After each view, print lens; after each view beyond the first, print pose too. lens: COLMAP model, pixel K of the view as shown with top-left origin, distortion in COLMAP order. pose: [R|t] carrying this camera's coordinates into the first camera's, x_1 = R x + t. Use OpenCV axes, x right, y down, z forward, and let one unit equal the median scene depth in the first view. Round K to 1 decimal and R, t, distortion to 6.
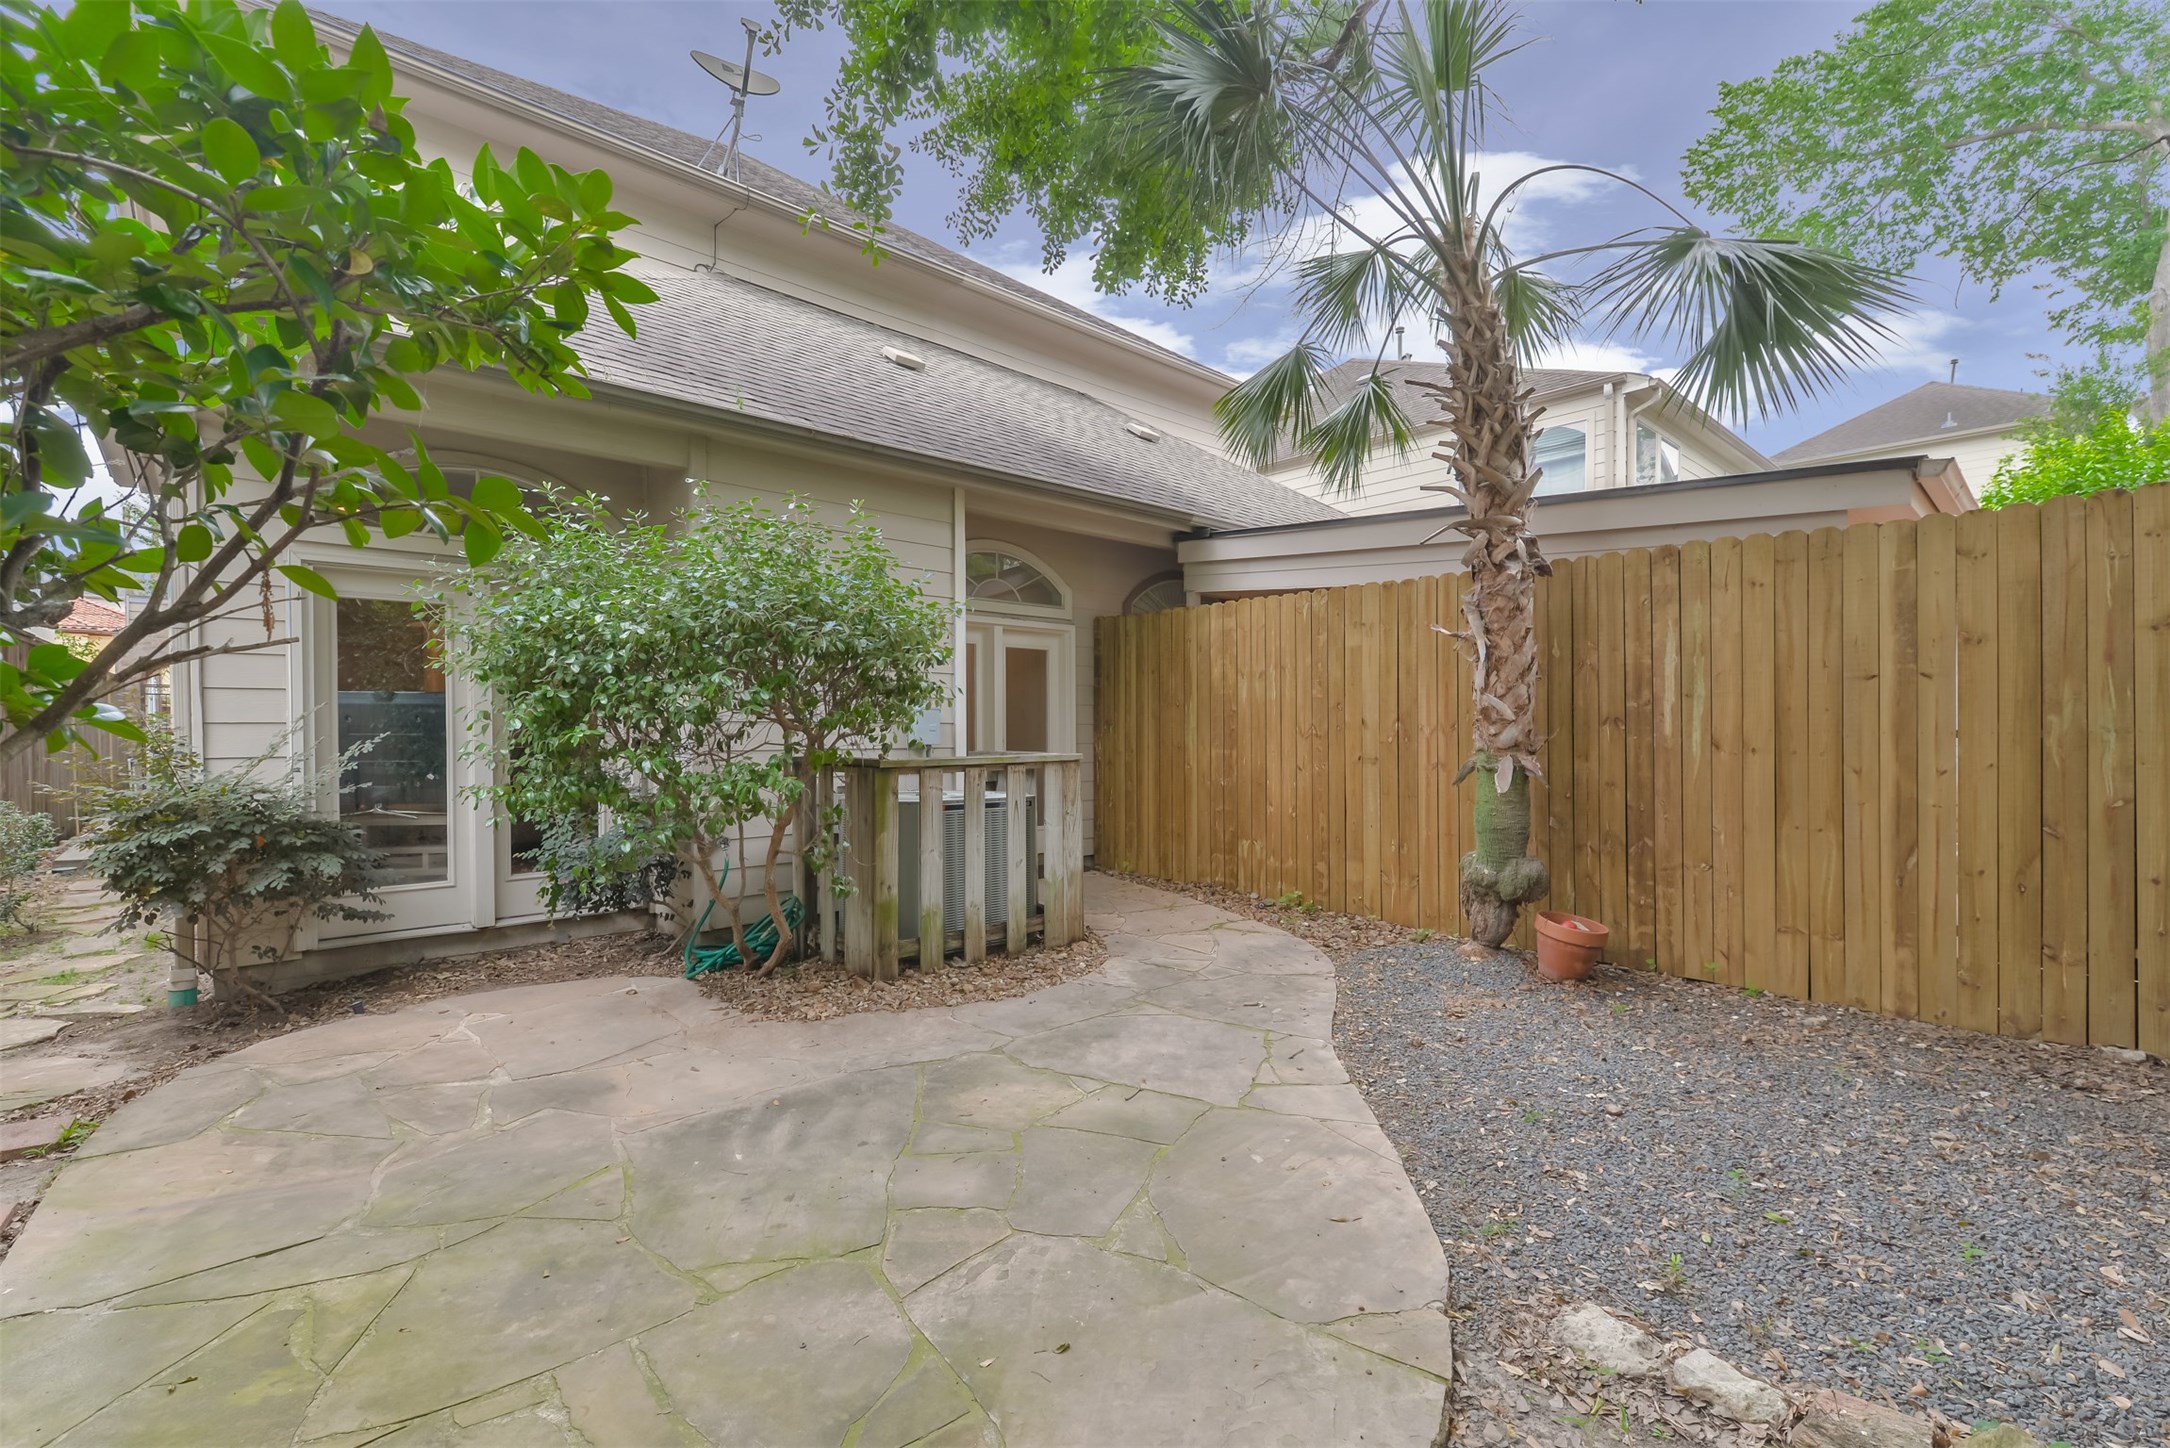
lens RADIAL K [[942.5, 0, 1103.2], [0, 942.5, 729.6], [0, 0, 1]] dist [0.009713, -0.000299]
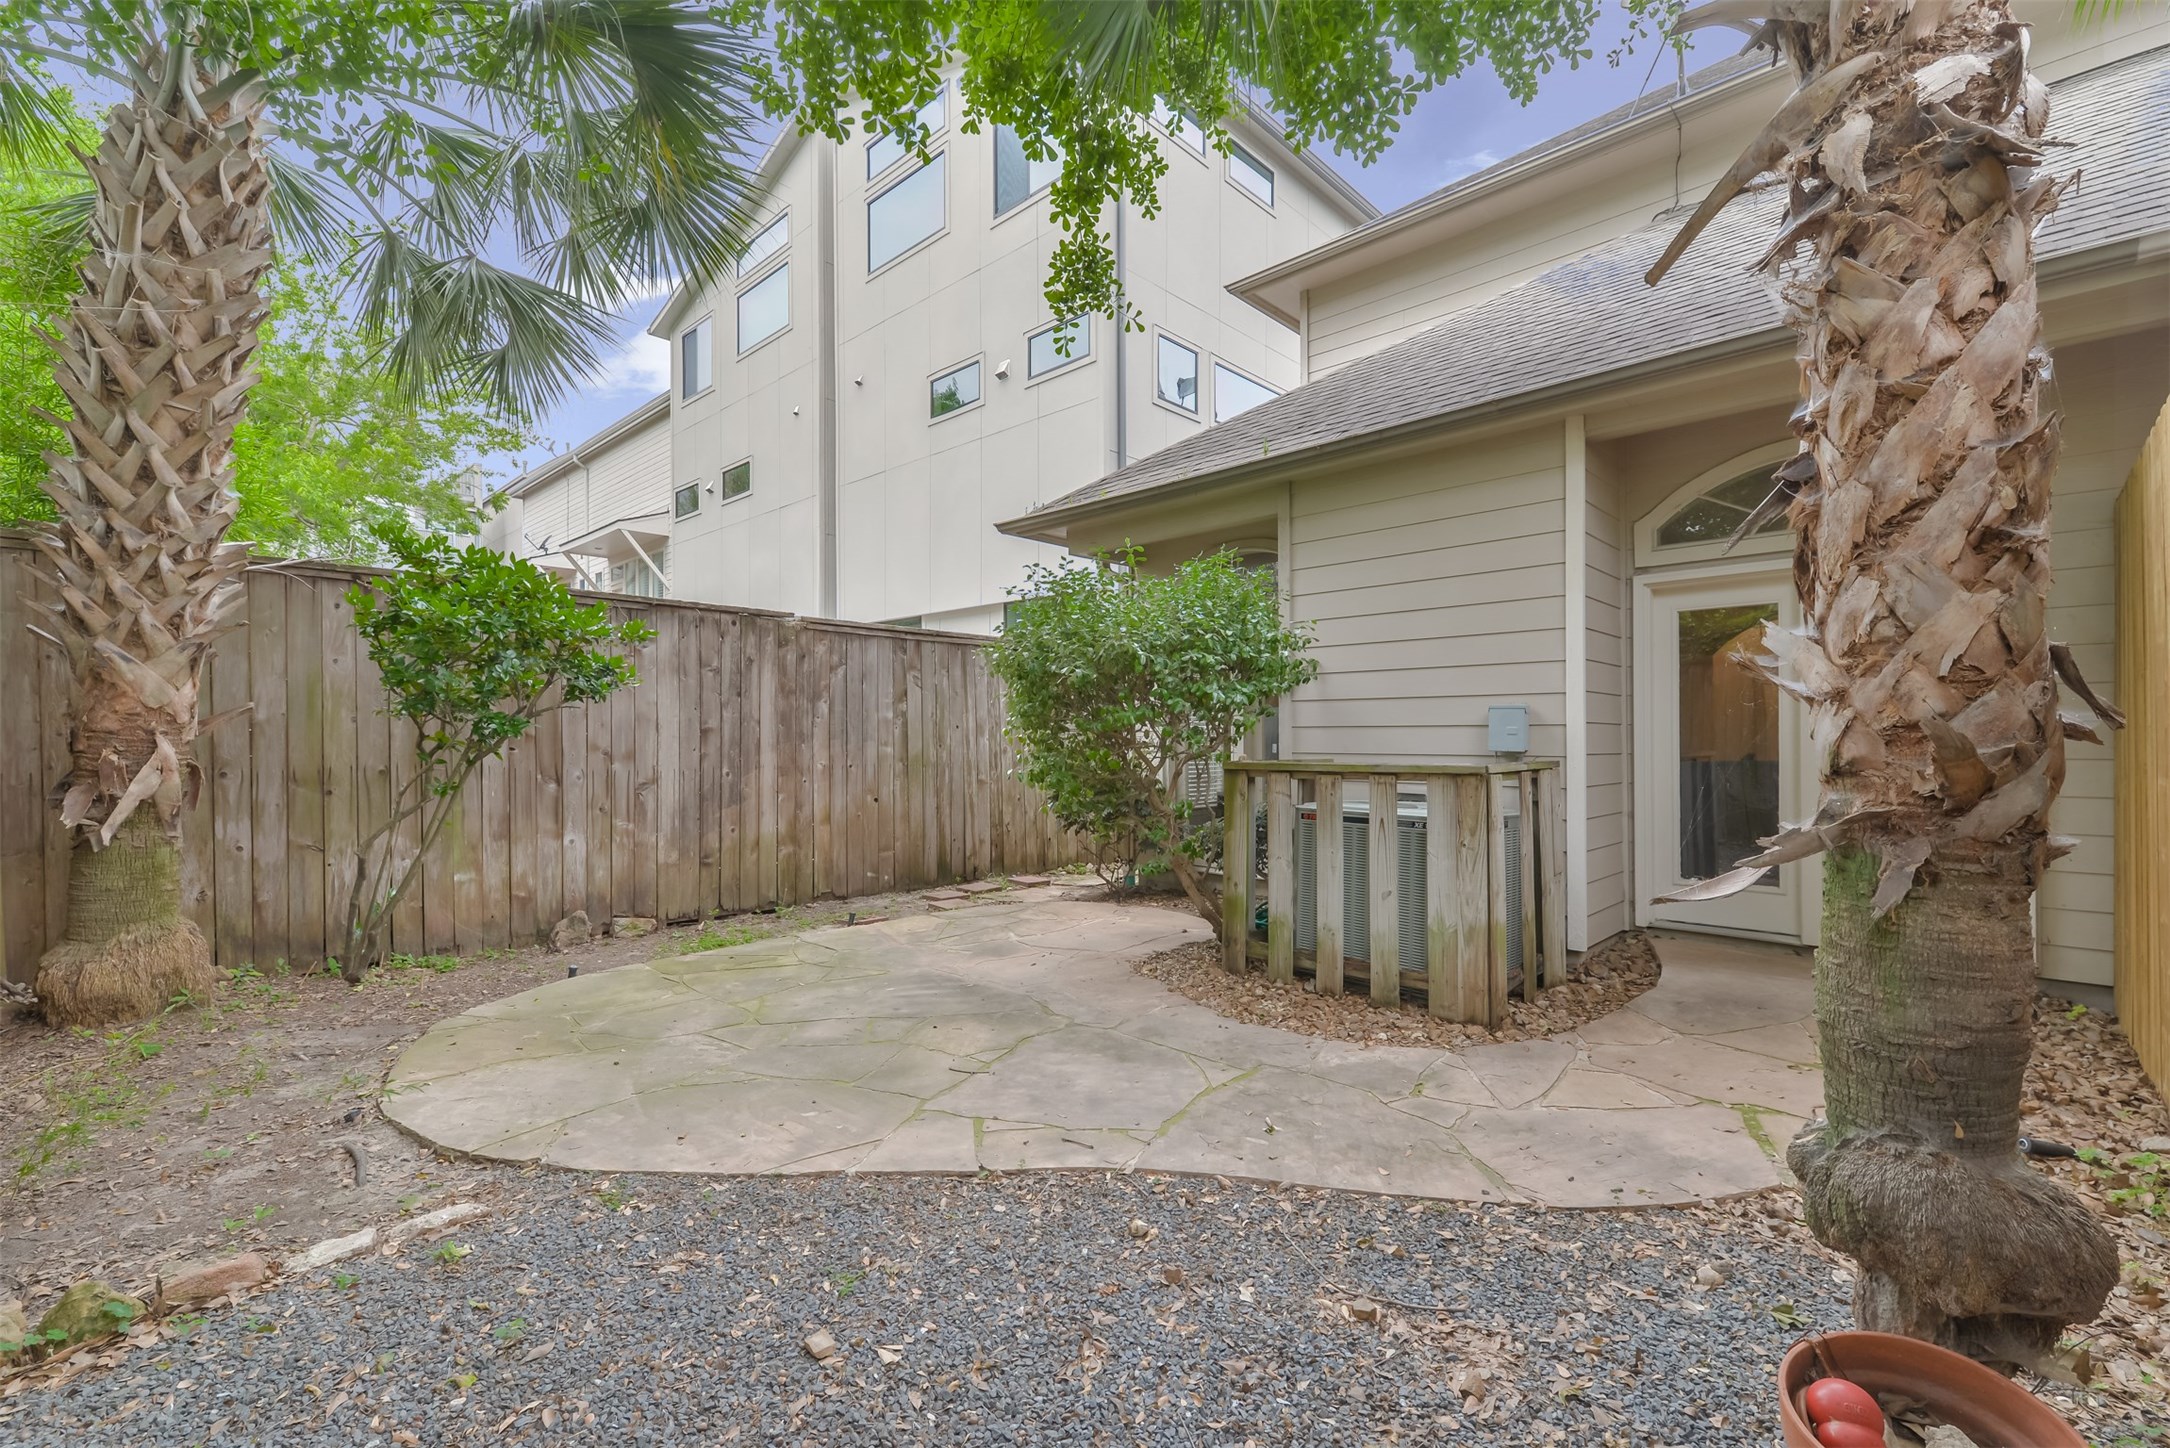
lens RADIAL K [[942.5, 0, 1103.1], [0, 942.5, 733.1], [0, 0, 1]] dist [0.009713, -0.000299]
pose [[0.058694, -0.001423, -0.998275, 0.975954], [0.003125, 0.999994, -0.001242, 0.001157], [0.998271, -0.003047, 0.058698, 0.957060]]
